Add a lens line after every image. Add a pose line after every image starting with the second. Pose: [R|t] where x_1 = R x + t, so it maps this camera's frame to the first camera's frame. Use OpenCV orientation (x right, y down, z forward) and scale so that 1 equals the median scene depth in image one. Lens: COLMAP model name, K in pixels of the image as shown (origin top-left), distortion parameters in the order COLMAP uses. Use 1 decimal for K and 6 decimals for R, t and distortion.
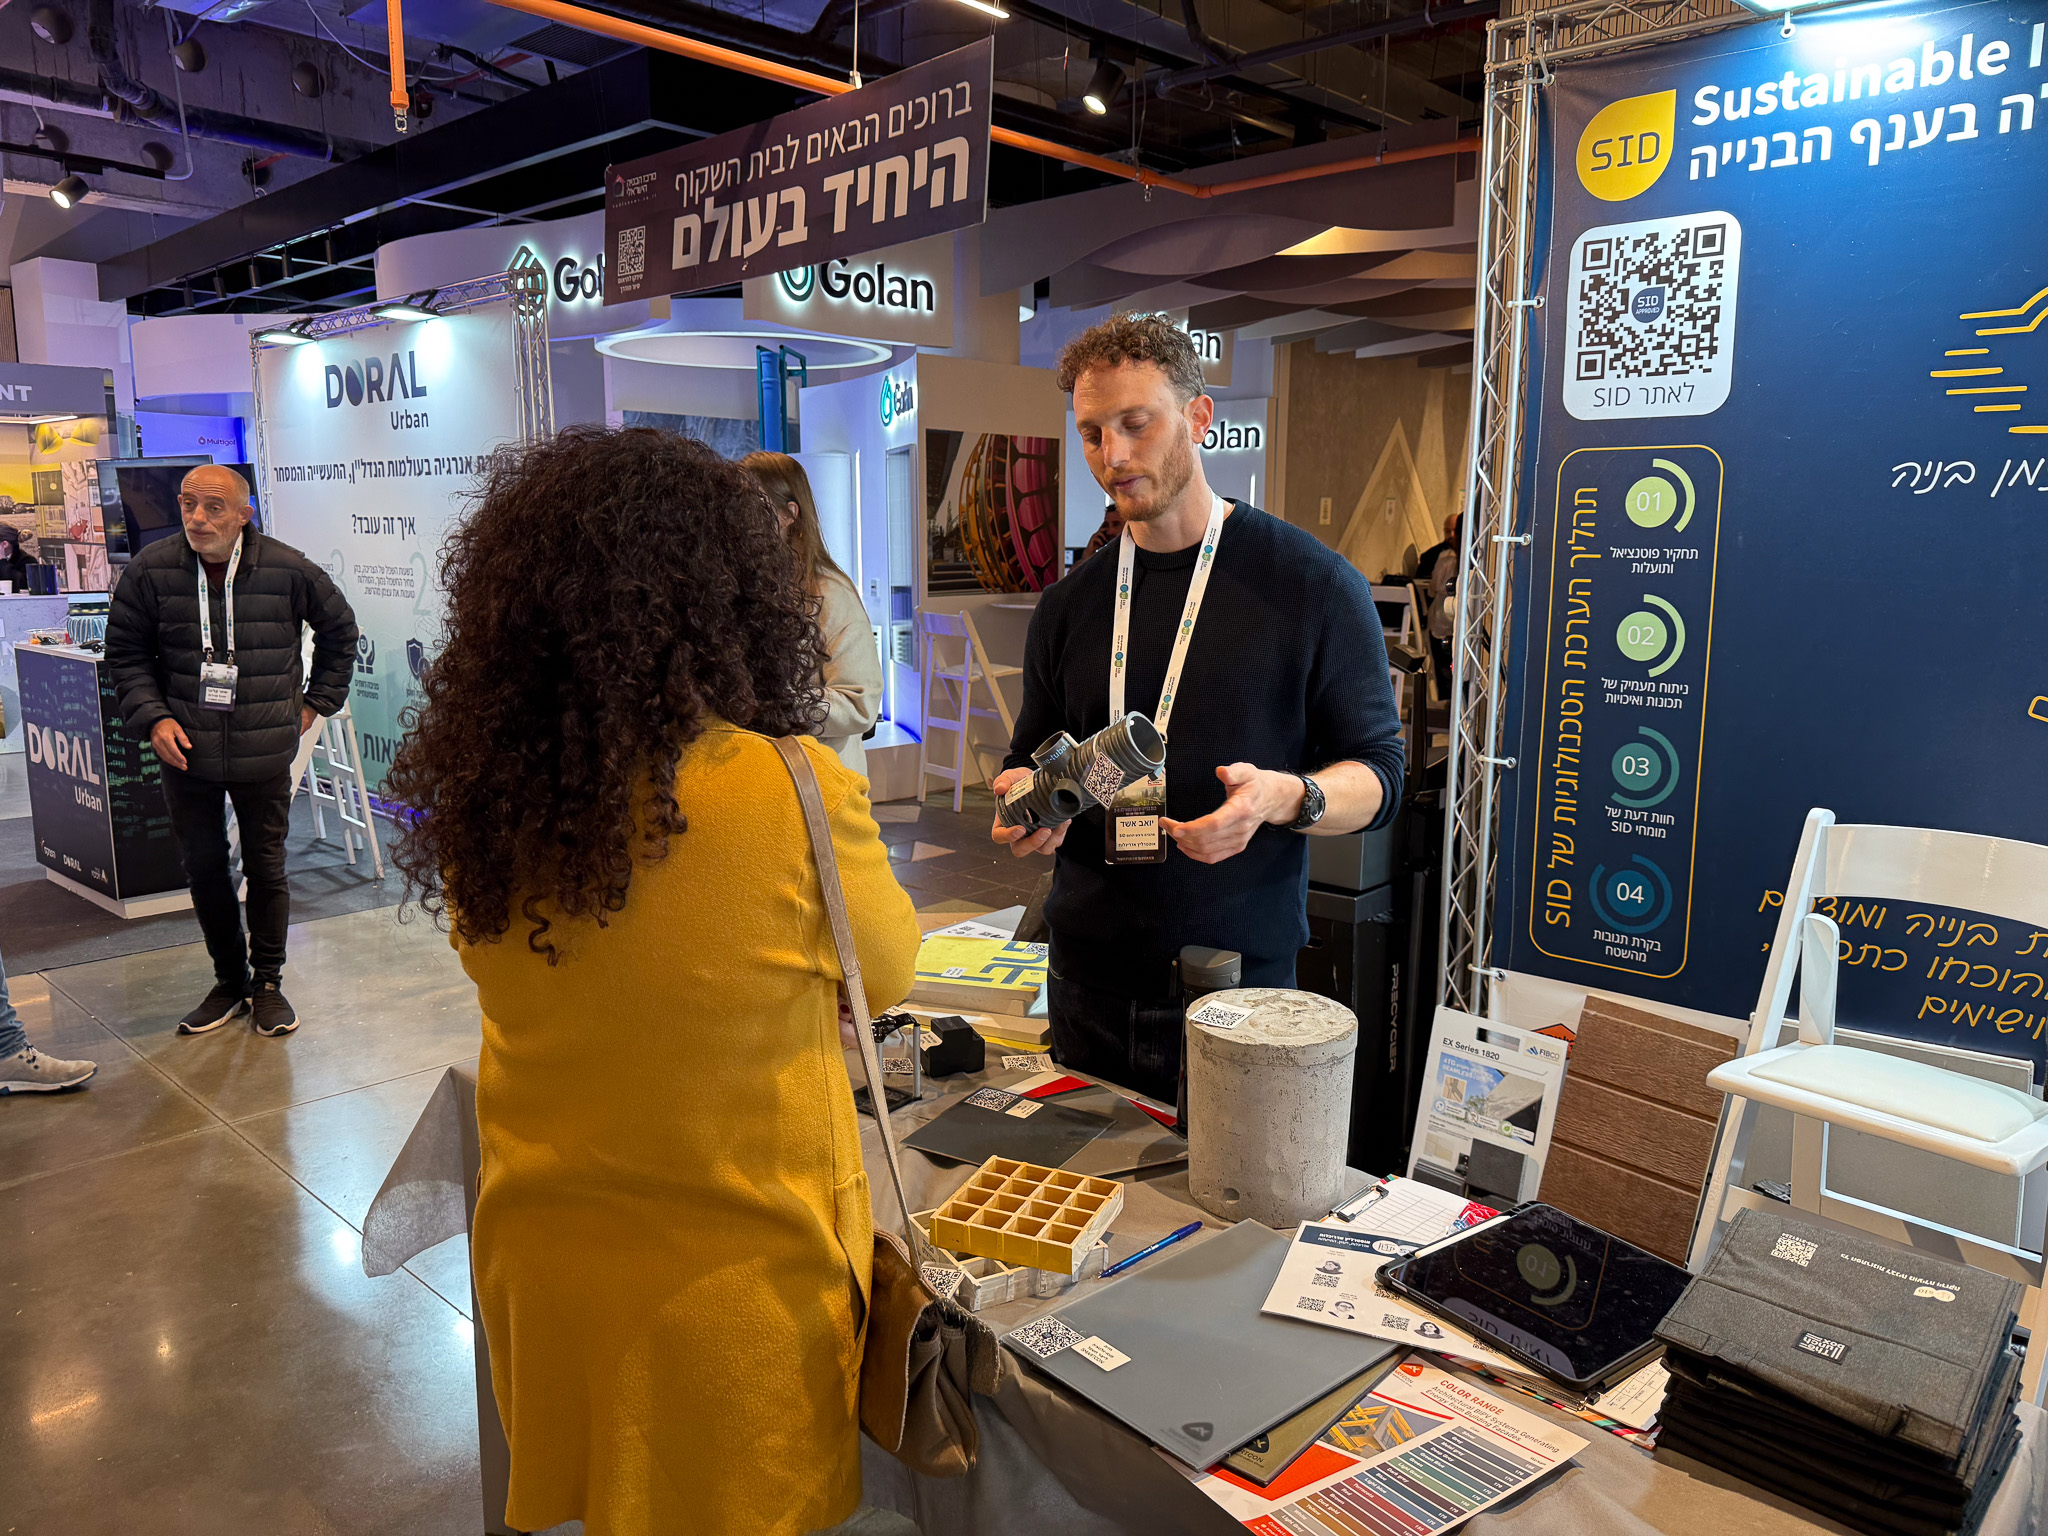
lens RADIAL K [[1444.2, 0, 1026.9], [0, 1444.2, 759.1], [0, 0, 1]] dist [0.018156, -0.019481]
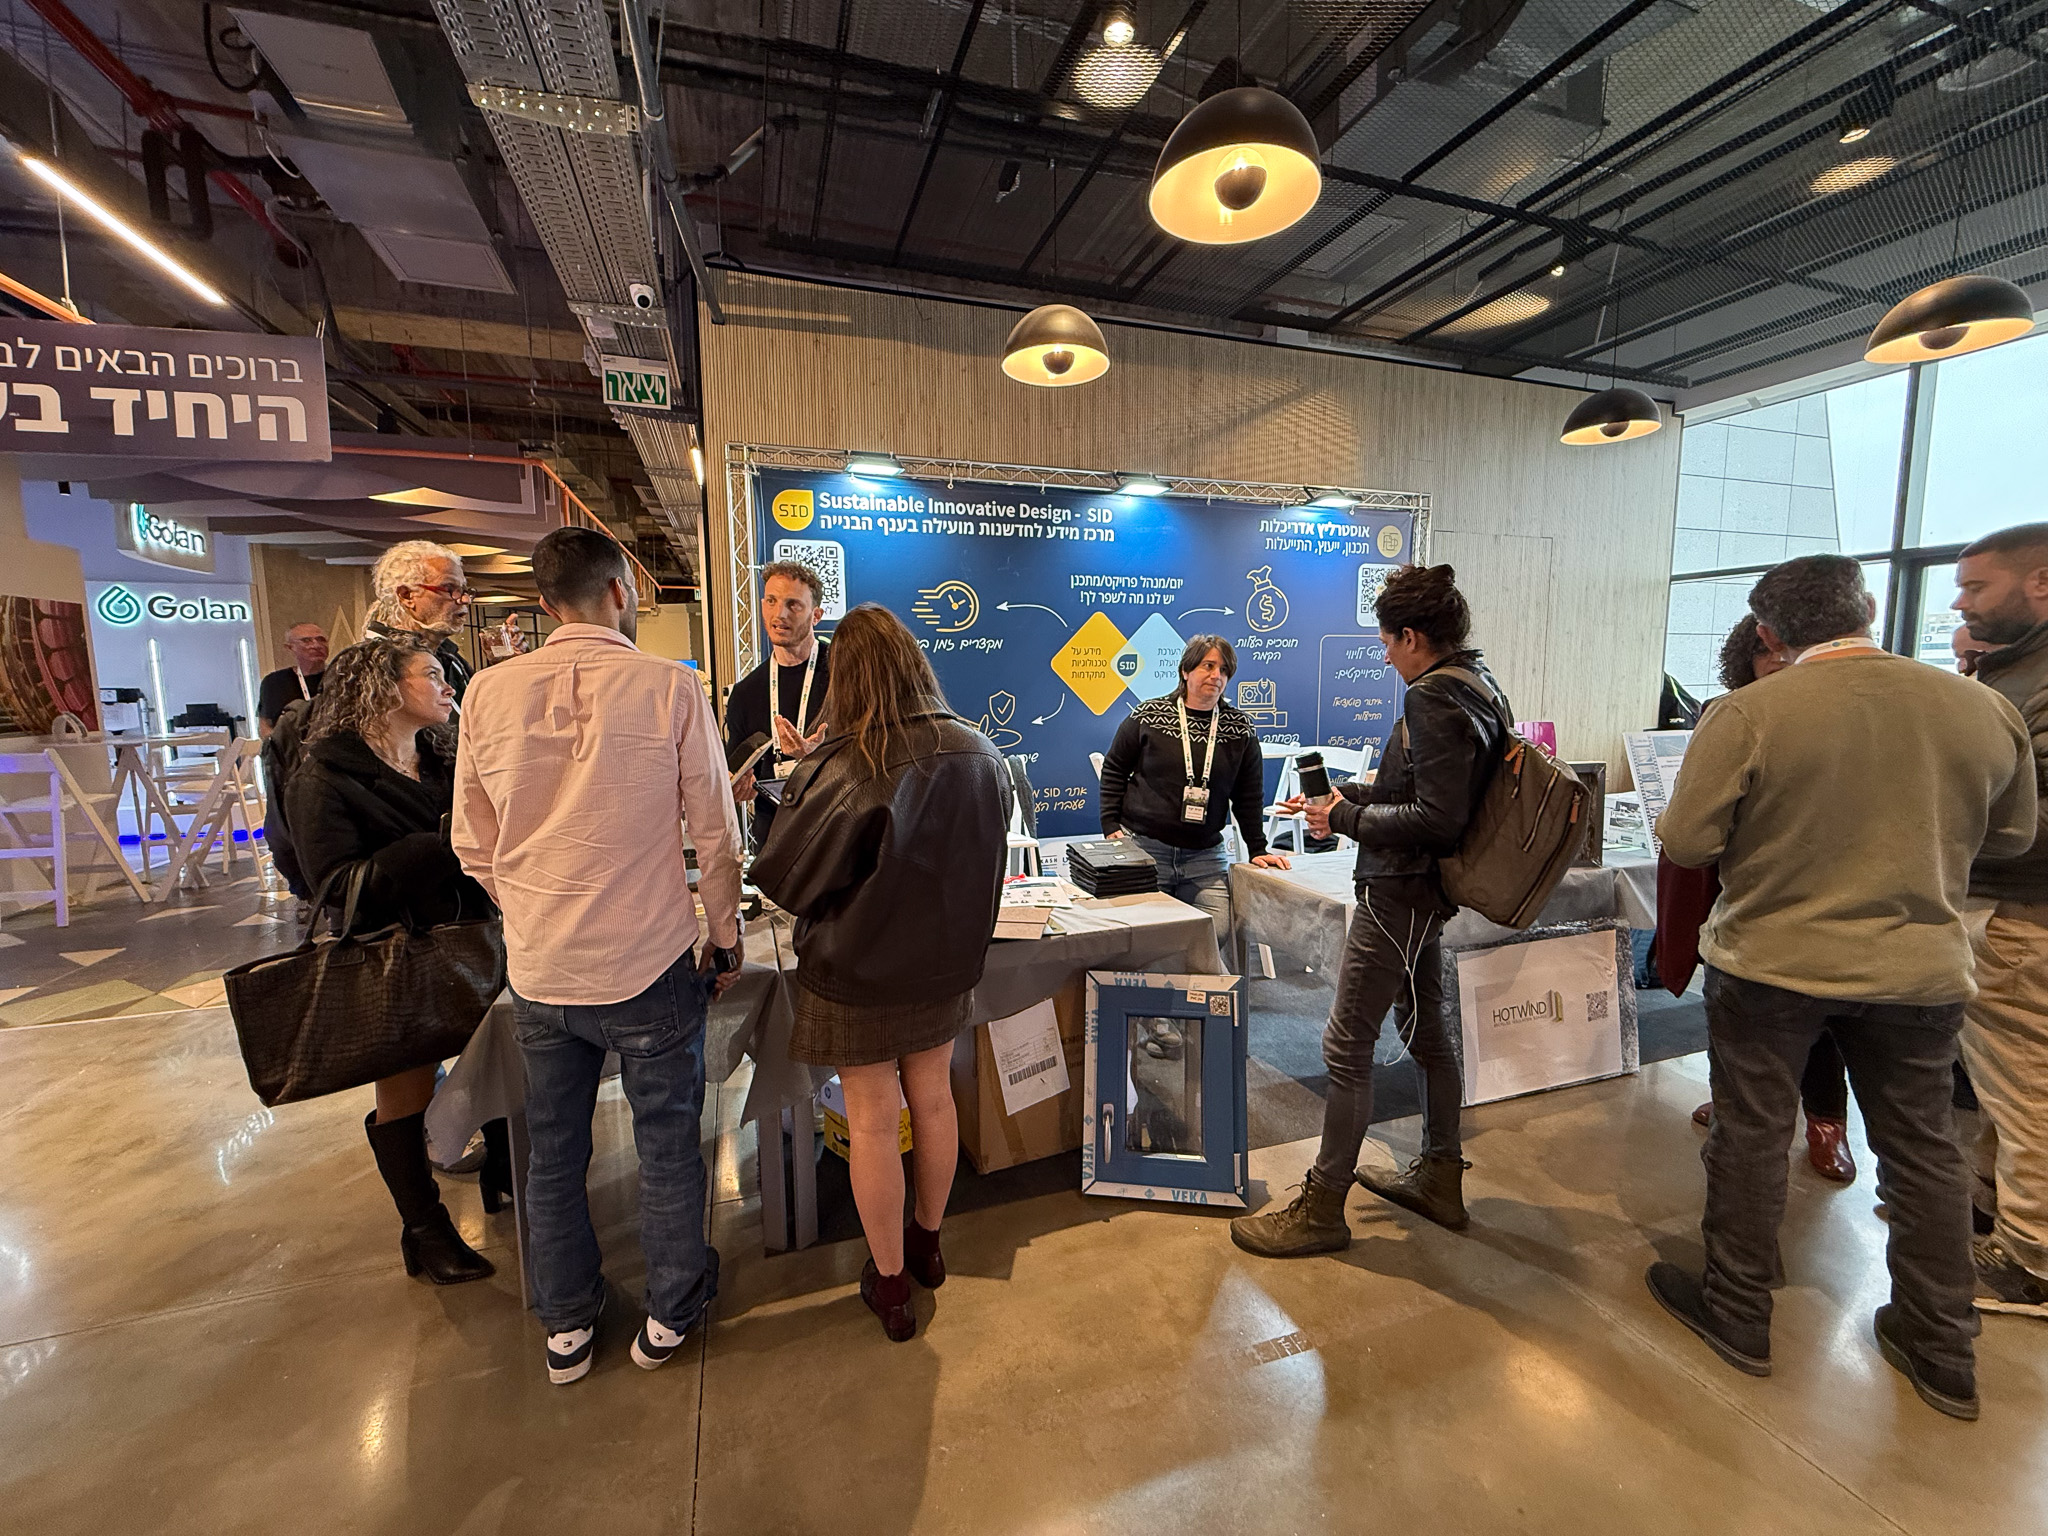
lens RADIAL K [[826.1, 0, 1029.4], [0, 826.1, 768.0], [0, 0, 1]] dist [0.002614, 0.000357]
pose [[0.502685, -0.102997, 0.858312, -0.397595], [0.149614, 0.988259, 0.030967, 0.016839], [-0.851425, 0.112849, 0.512193, -0.003851]]
